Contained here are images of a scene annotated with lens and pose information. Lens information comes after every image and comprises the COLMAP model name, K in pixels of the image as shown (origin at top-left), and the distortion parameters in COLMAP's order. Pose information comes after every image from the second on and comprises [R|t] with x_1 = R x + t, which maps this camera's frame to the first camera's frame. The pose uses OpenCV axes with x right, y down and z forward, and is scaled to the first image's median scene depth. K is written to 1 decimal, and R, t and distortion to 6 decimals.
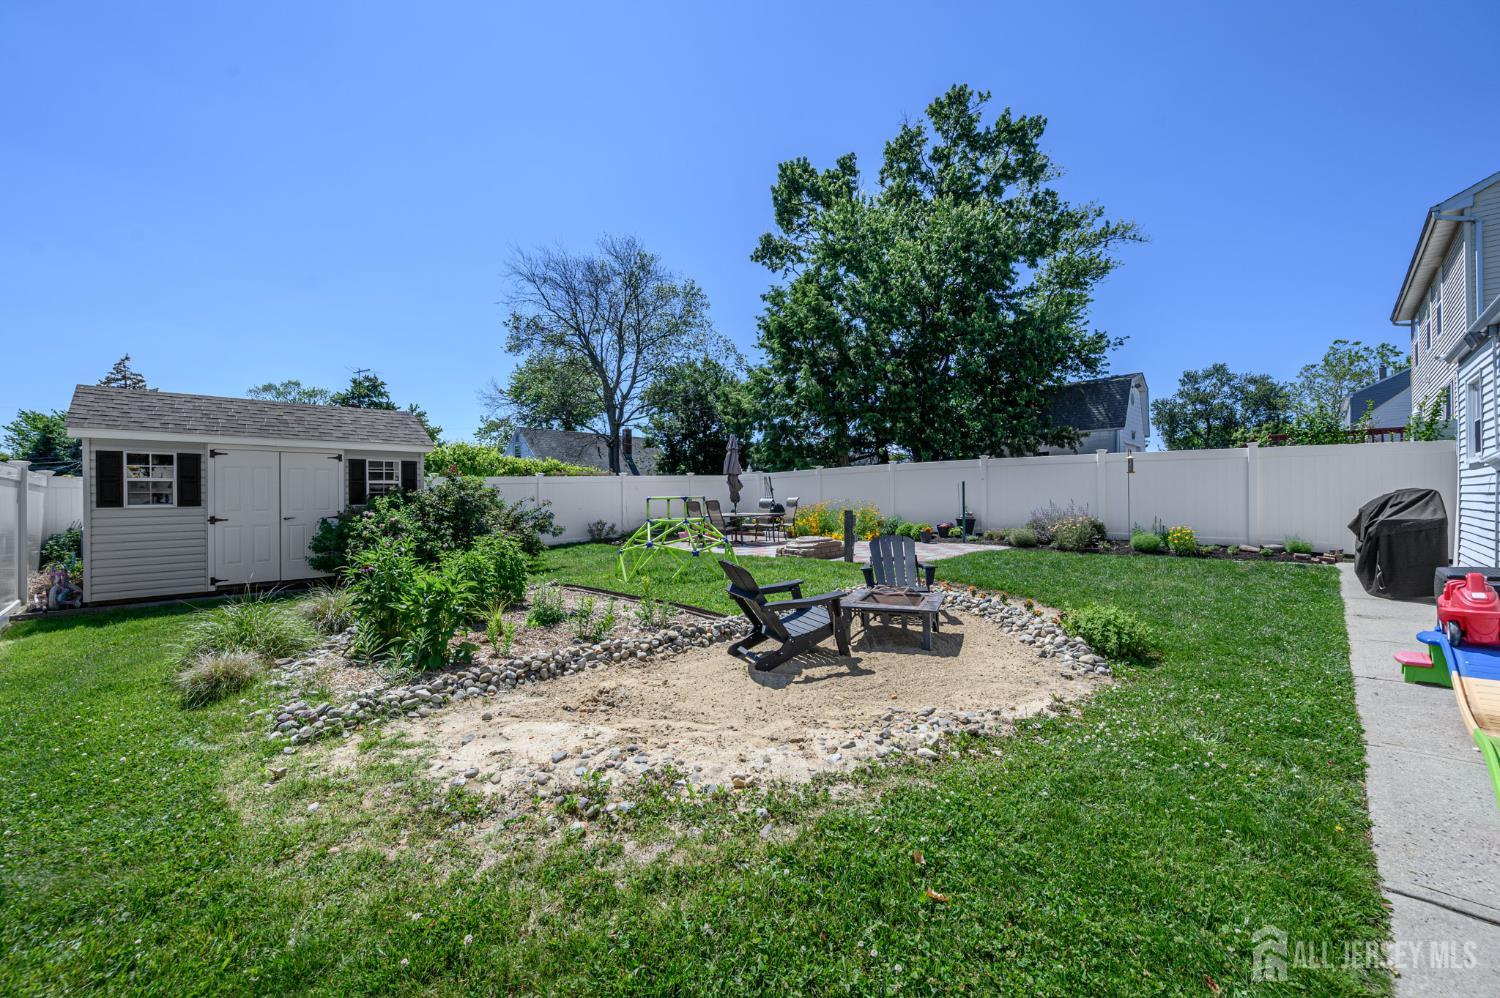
lens RADIAL K [[582.3, 0, 750.0], [0, 582.3, 499.0], [0, 0, 1]] dist [-0.000916, 0.000037]
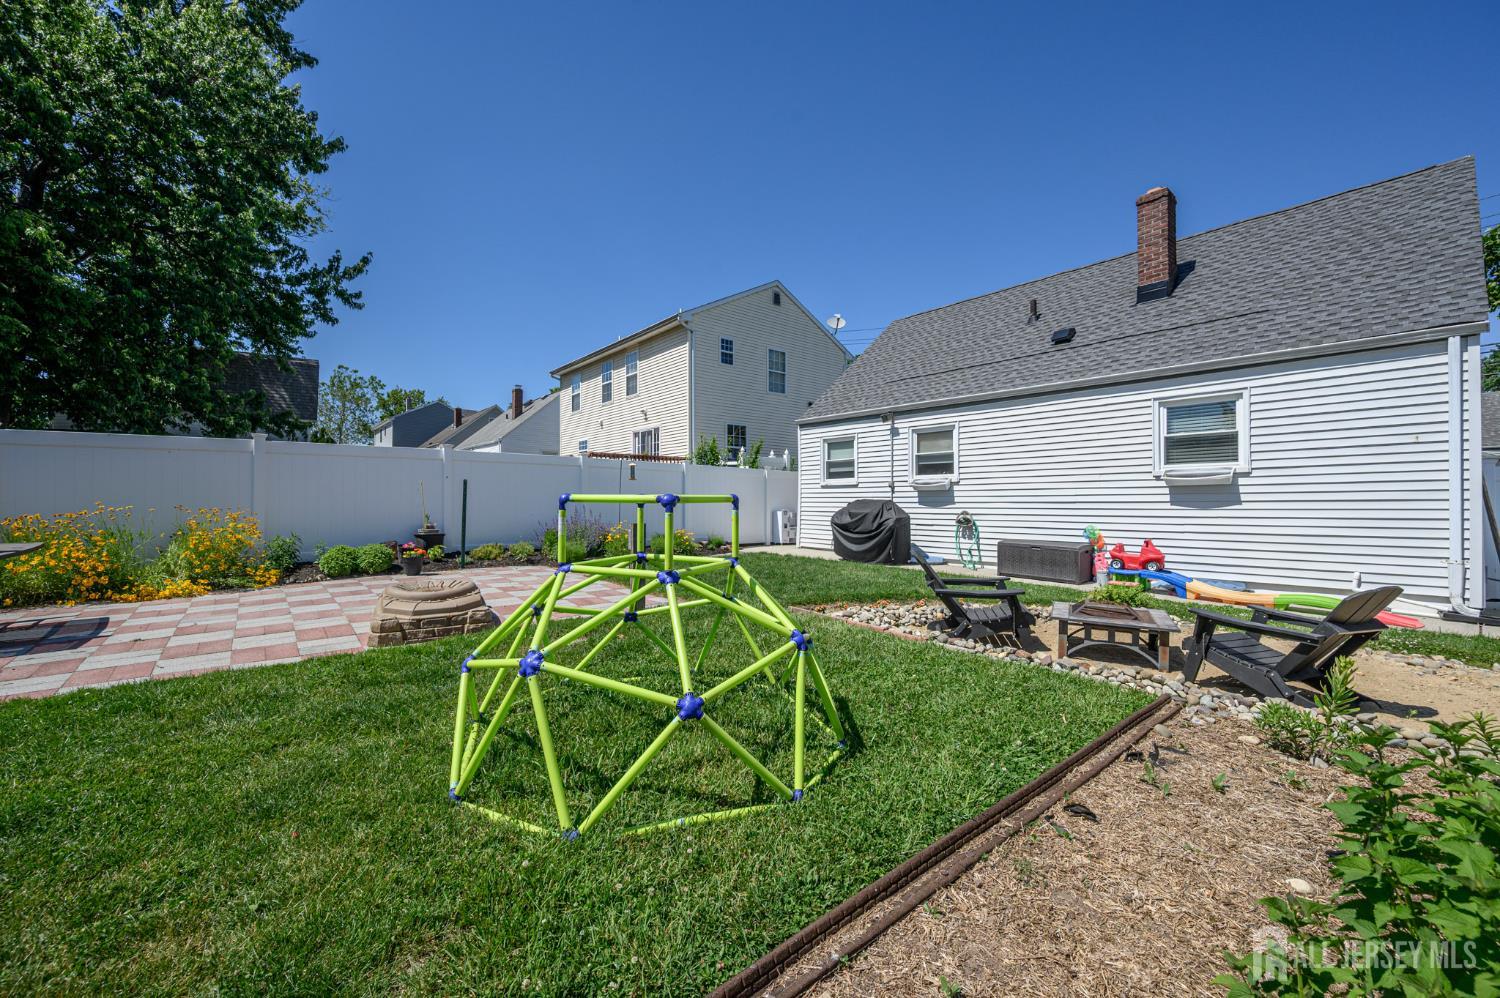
lens RADIAL K [[590.8, 0, 748.4], [0, 590.8, 495.5], [0, 0, 1]] dist [-0.001056, 0.000137]
pose [[0.116331, 0.016241, 0.993078, -0.175093], [-0.000440, 0.999867, -0.016300, -0.000279], [-0.993210, 0.001459, 0.116323, 0.347381]]
